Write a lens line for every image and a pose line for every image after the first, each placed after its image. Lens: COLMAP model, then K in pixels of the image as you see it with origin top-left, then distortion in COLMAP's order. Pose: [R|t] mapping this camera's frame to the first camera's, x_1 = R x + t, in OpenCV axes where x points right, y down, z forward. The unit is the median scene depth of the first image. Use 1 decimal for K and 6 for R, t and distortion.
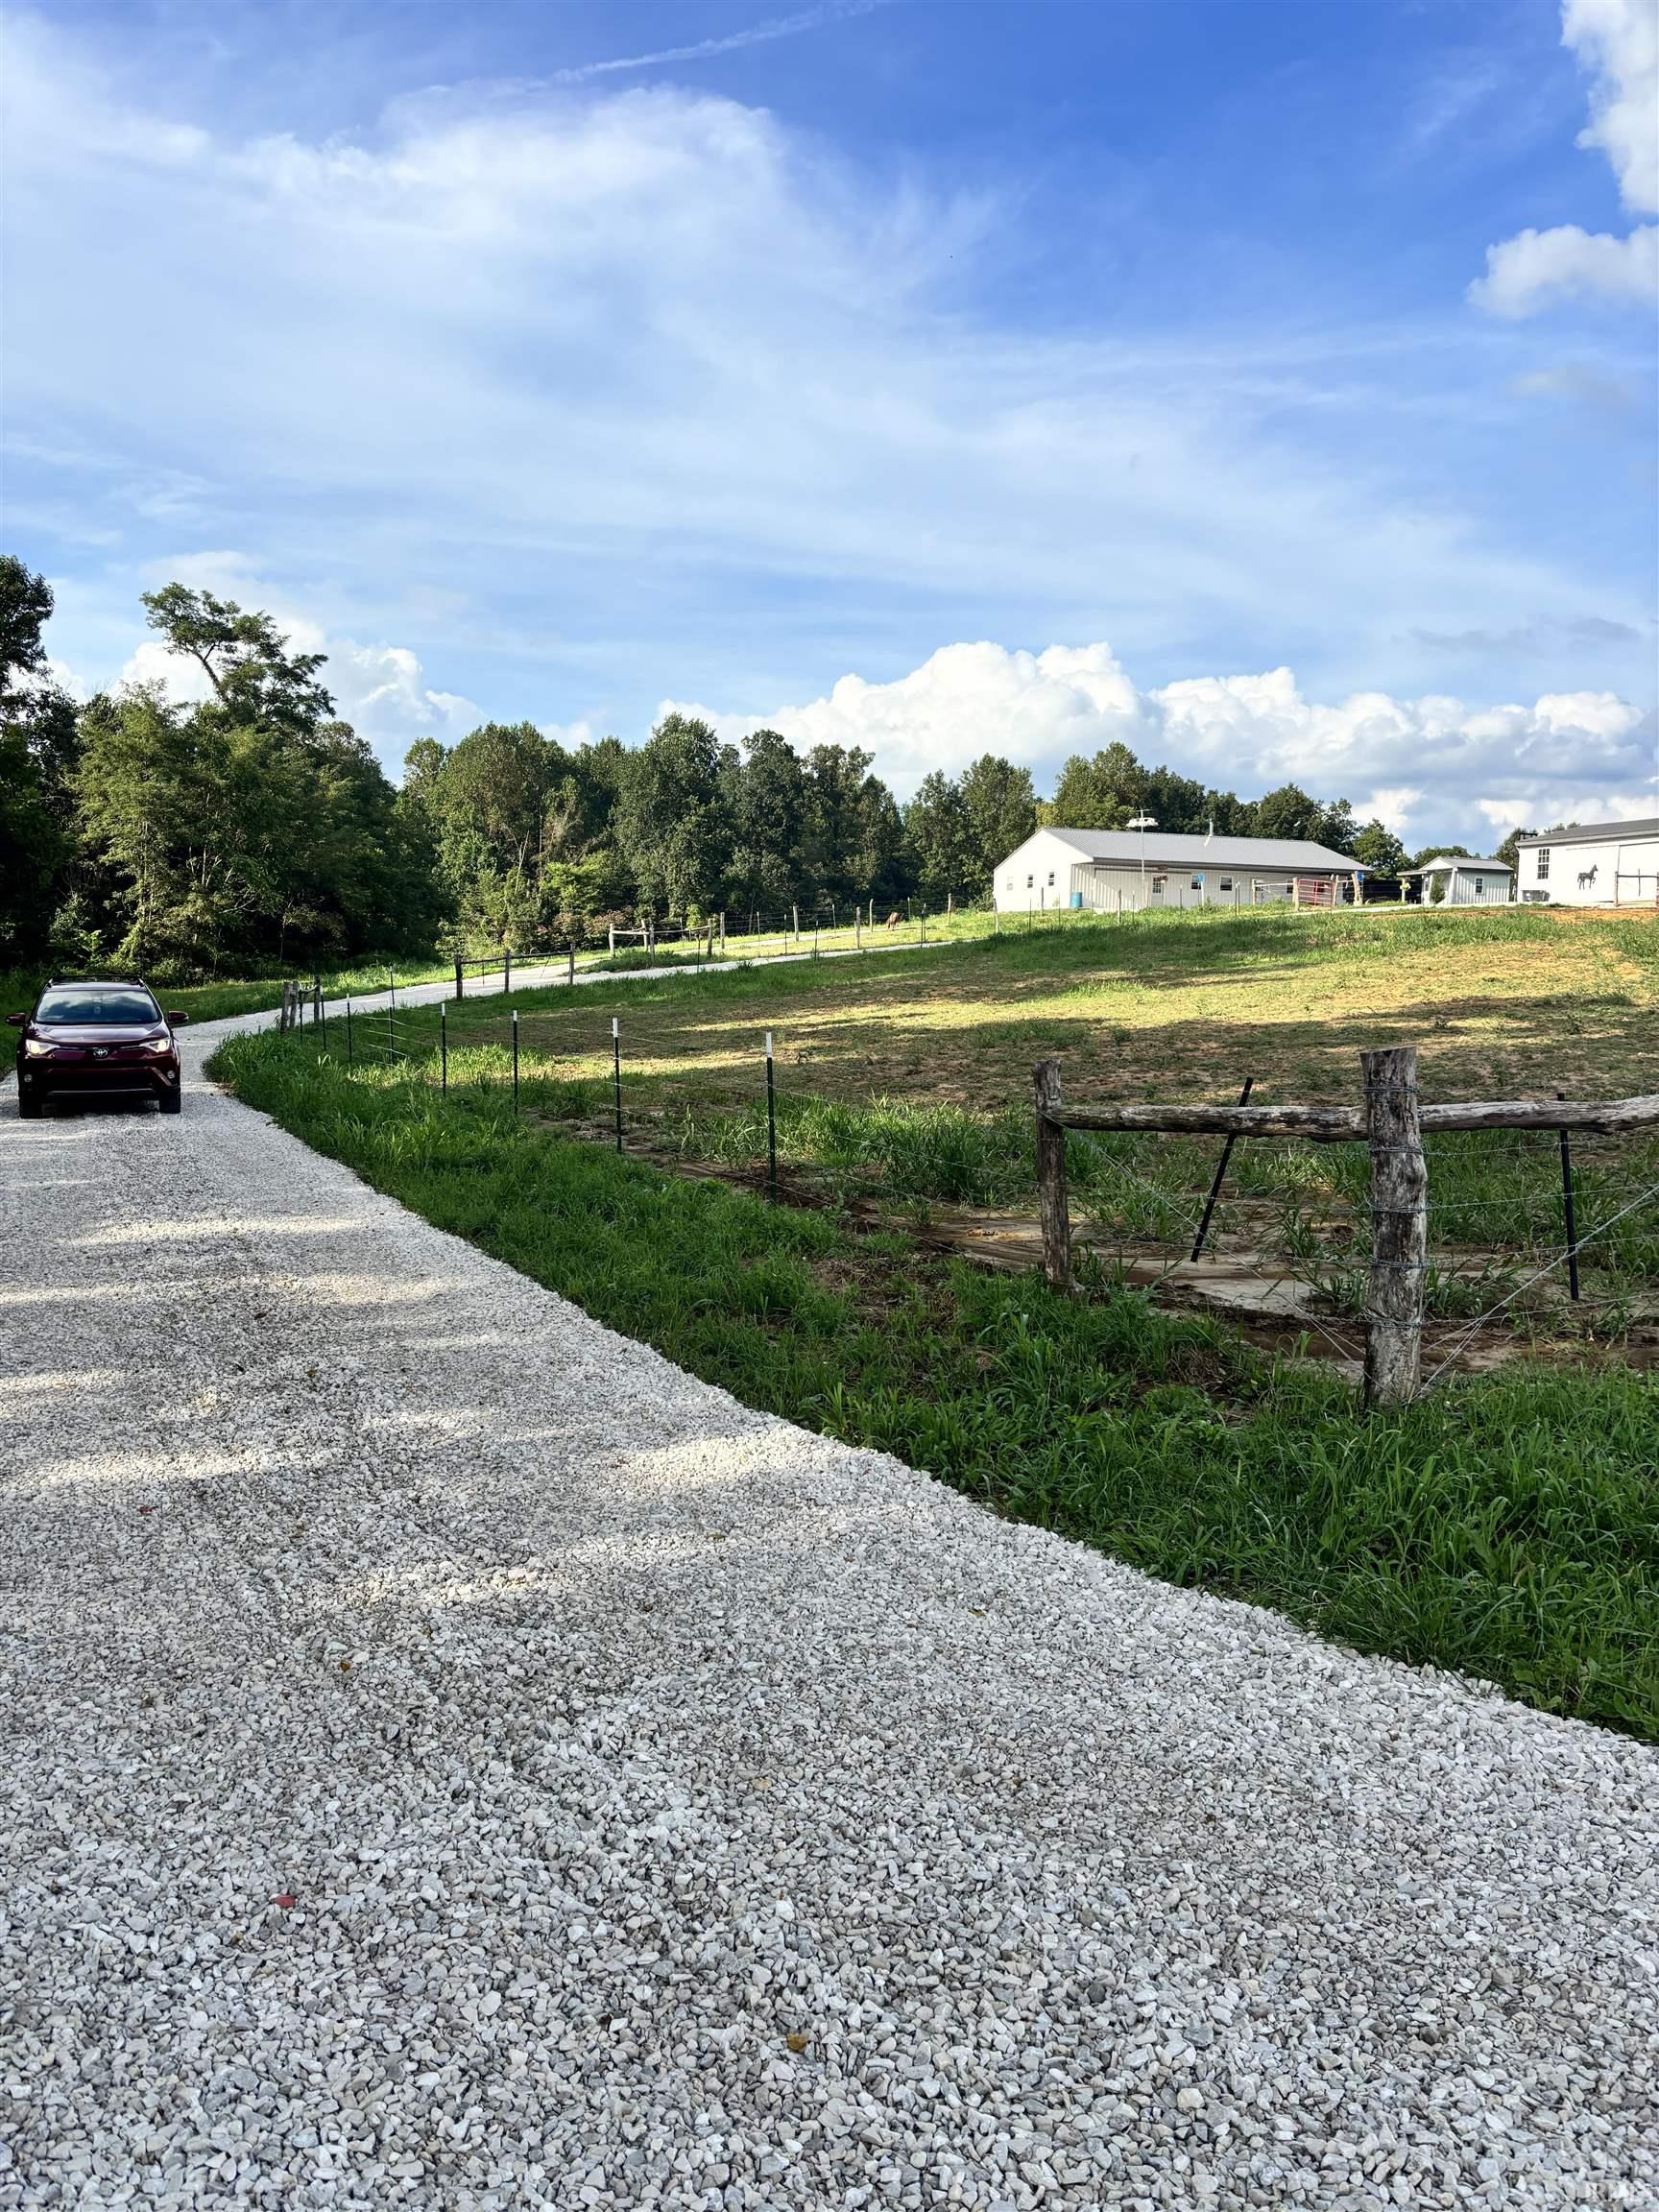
lens RADIAL K [[1653.8, 0, 815.4], [0, 1653.8, 1113.1], [0, 0, 1]] dist [0.031442, -0.057526]
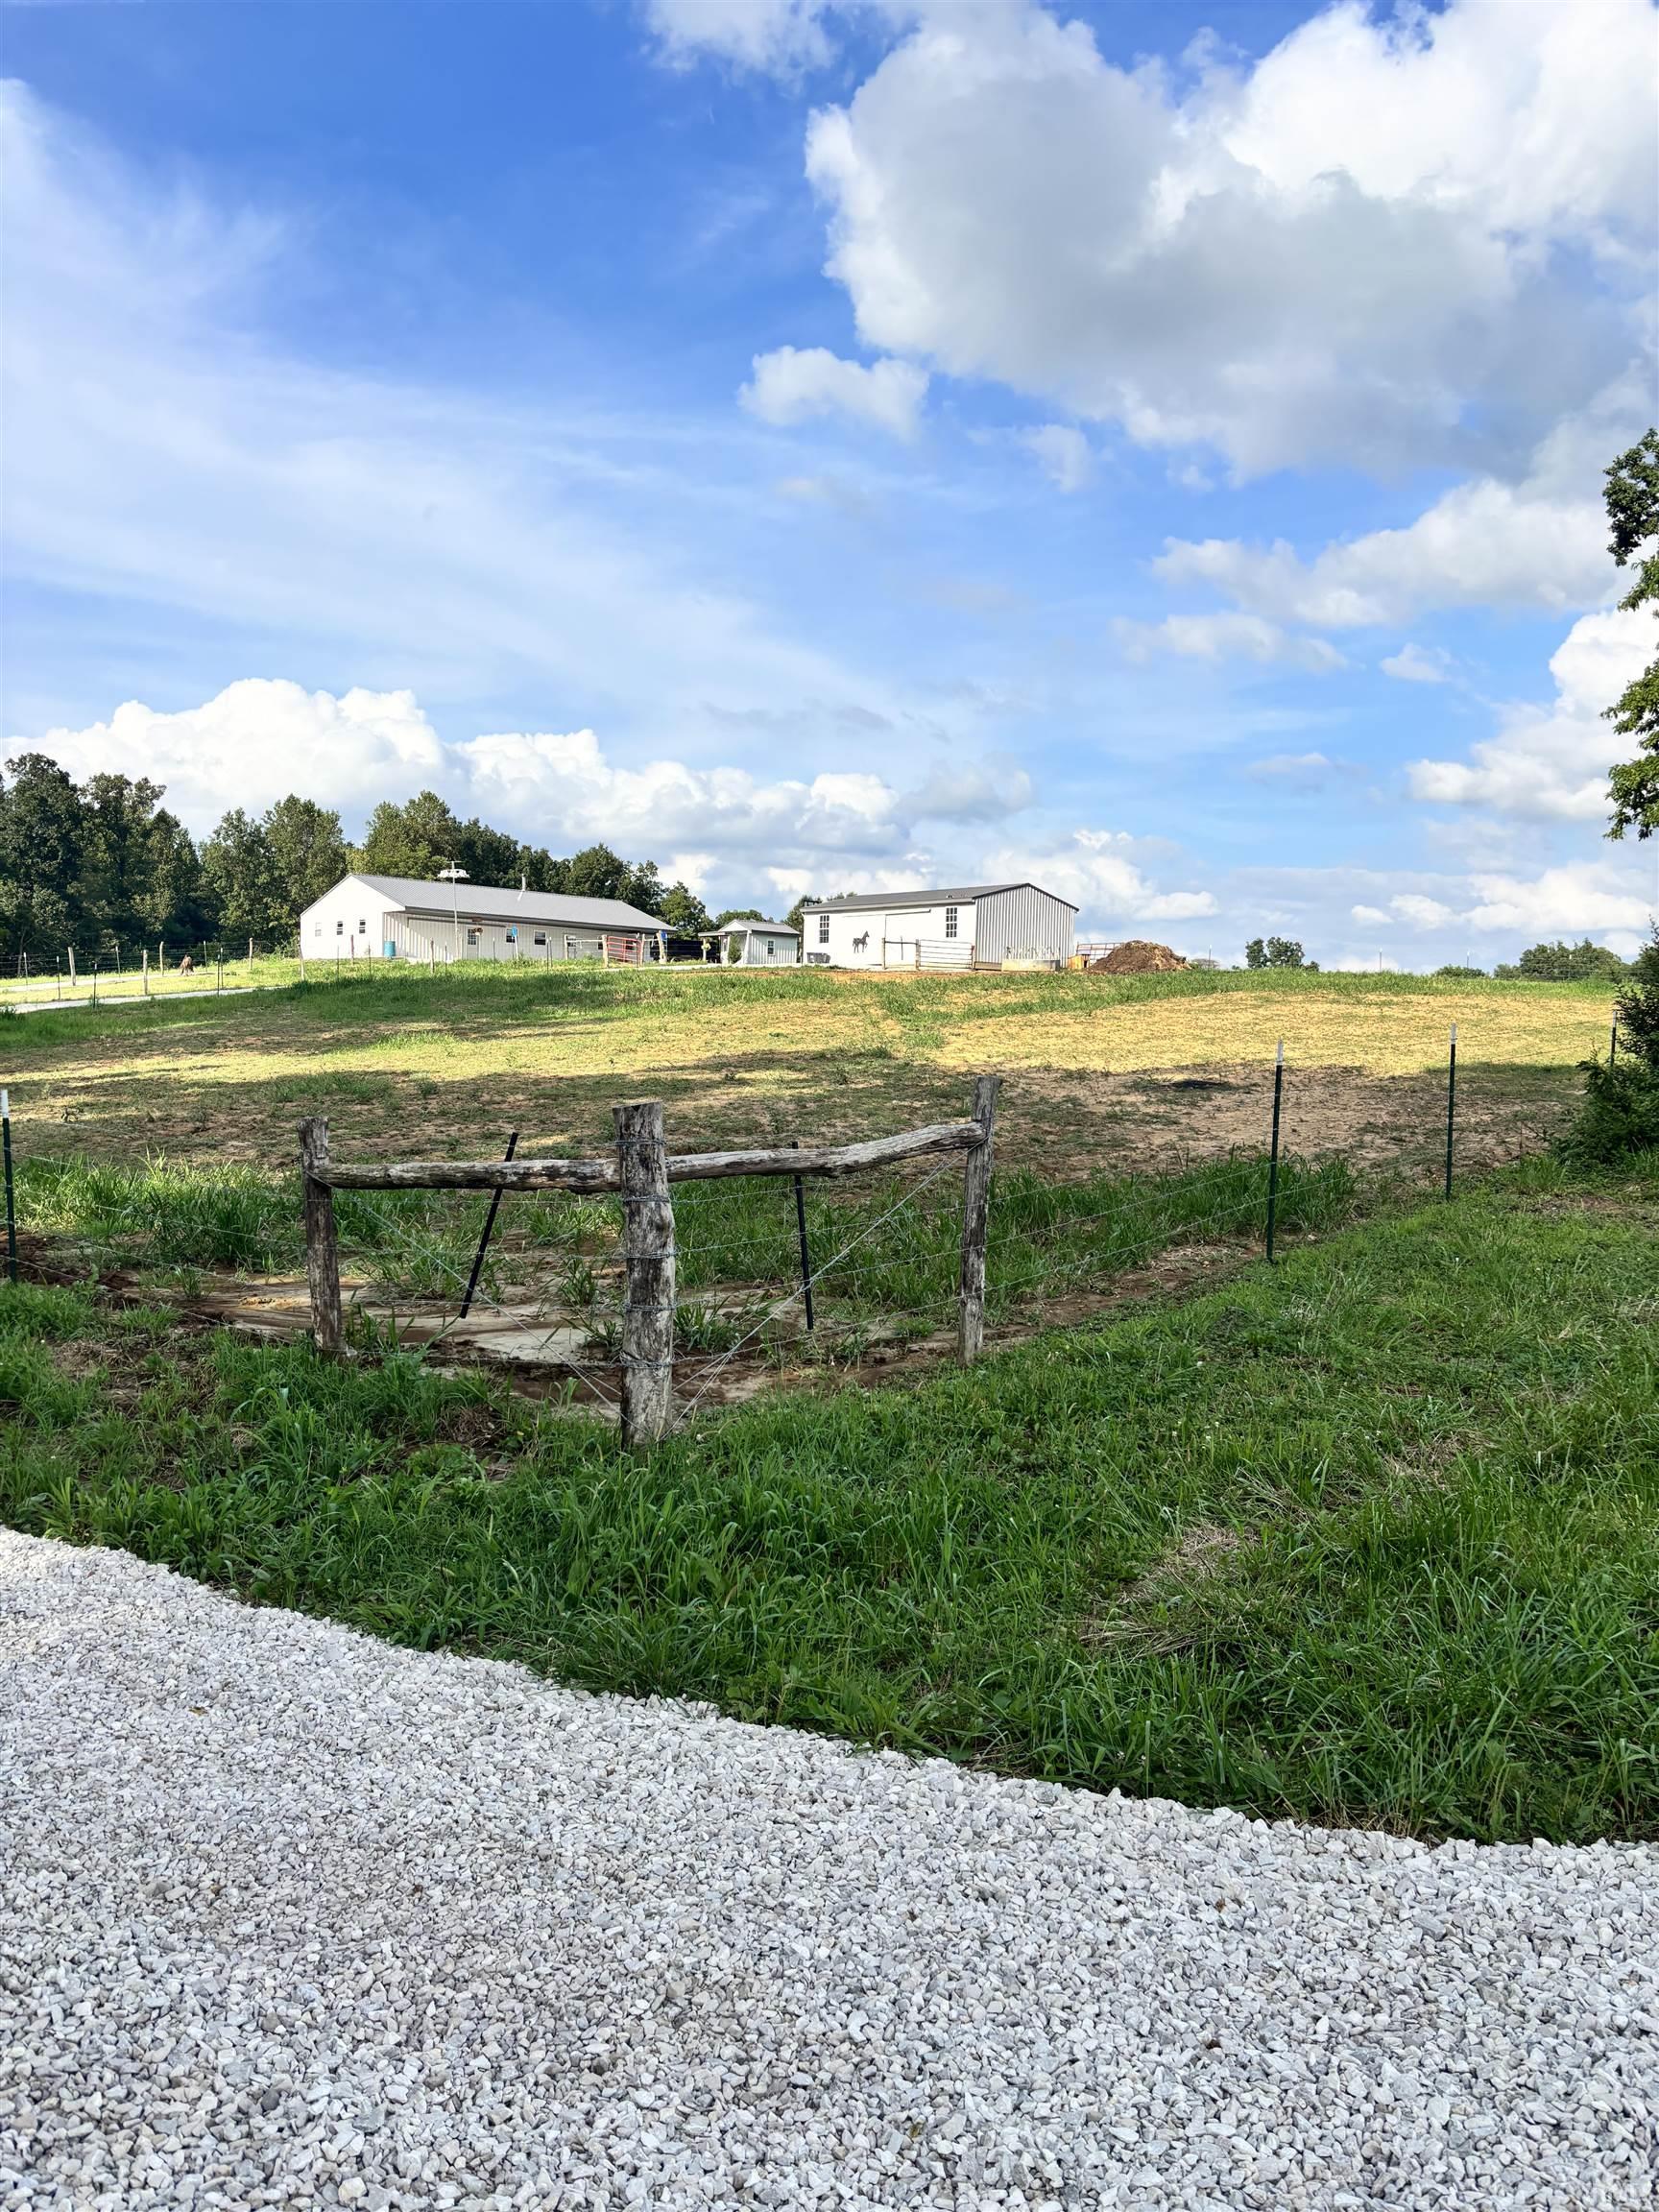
lens RADIAL K [[1653.8, 0, 830.0], [0, 1653.8, 1141.2], [0, 0, 1]] dist [0.031442, -0.057526]
pose [[0.916622, -0.020639, 0.399221, 0.008447], [0.026256, 0.999618, -0.008605, -0.000577], [-0.398891, 0.018369, 0.916814, -0.001379]]
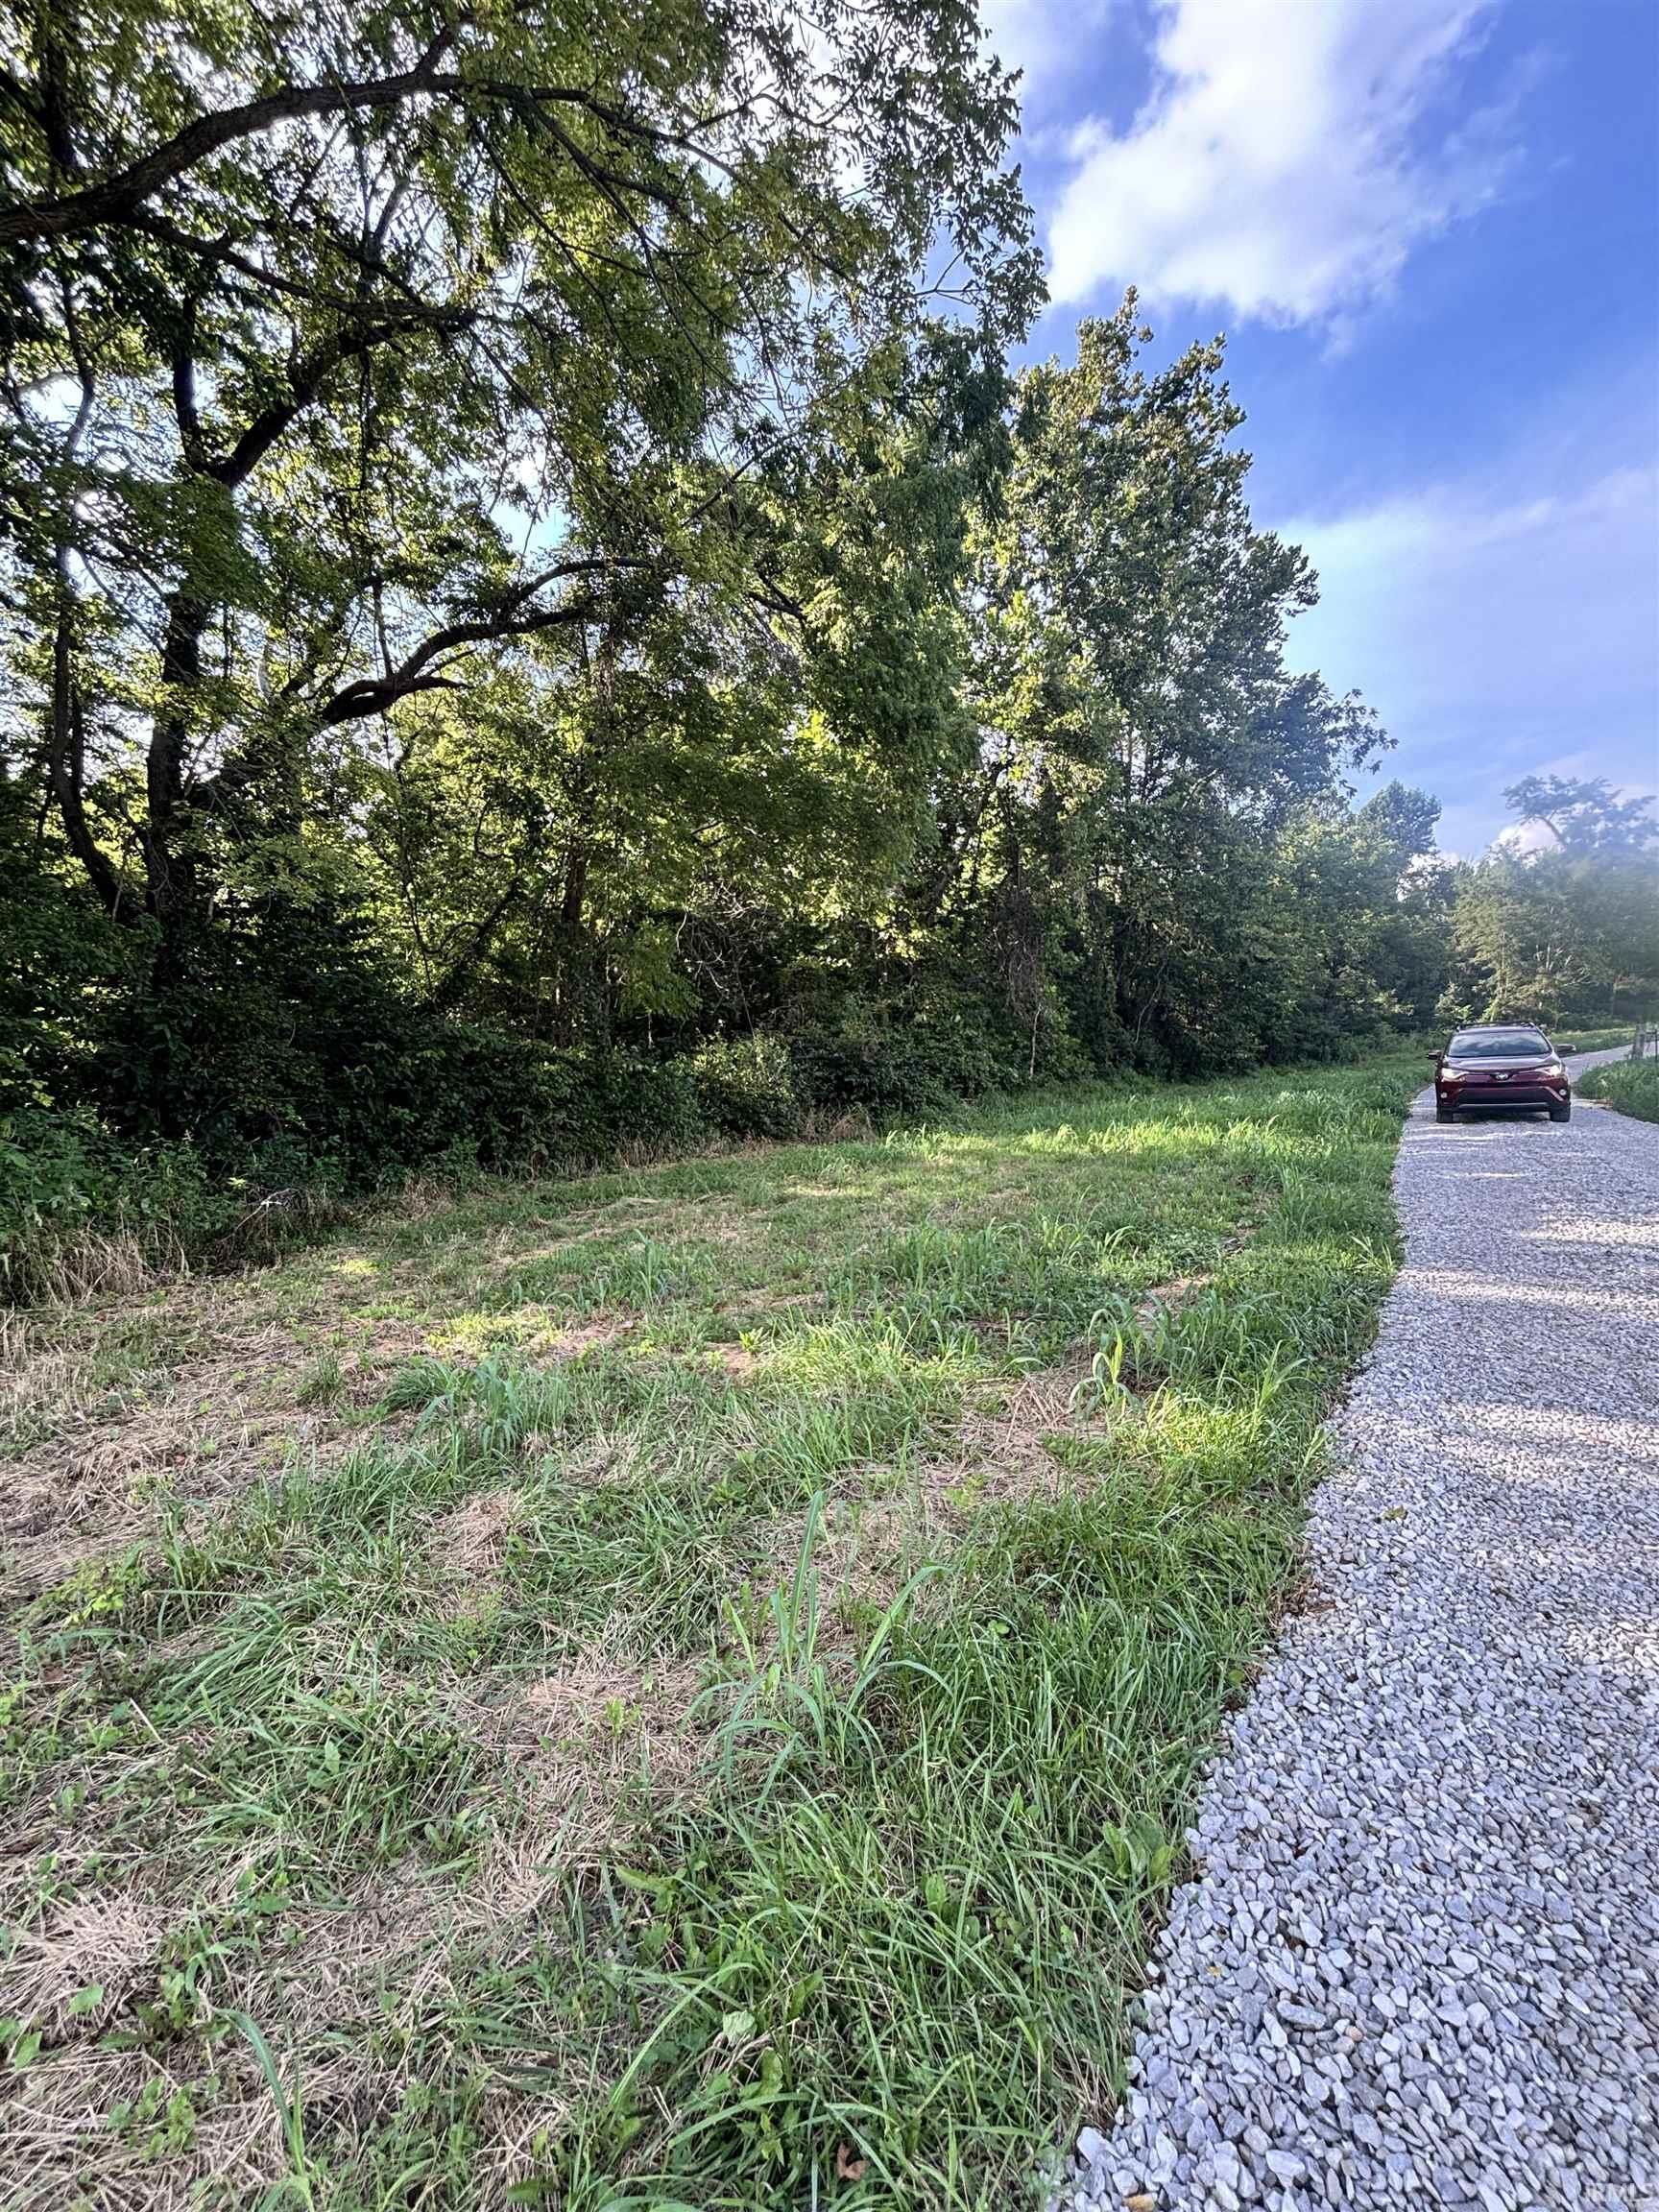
lens RADIAL K [[893.1, 0, 847.7], [0, 893.1, 1103.9], [0, 0, 1]] dist [-0.001066, 0.000043]
pose [[0.534430, 0.010546, -0.845147, -0.402660], [-0.022287, 0.999750, -0.001618, -0.002420], [0.844919, 0.019701, 0.534532, 0.628232]]
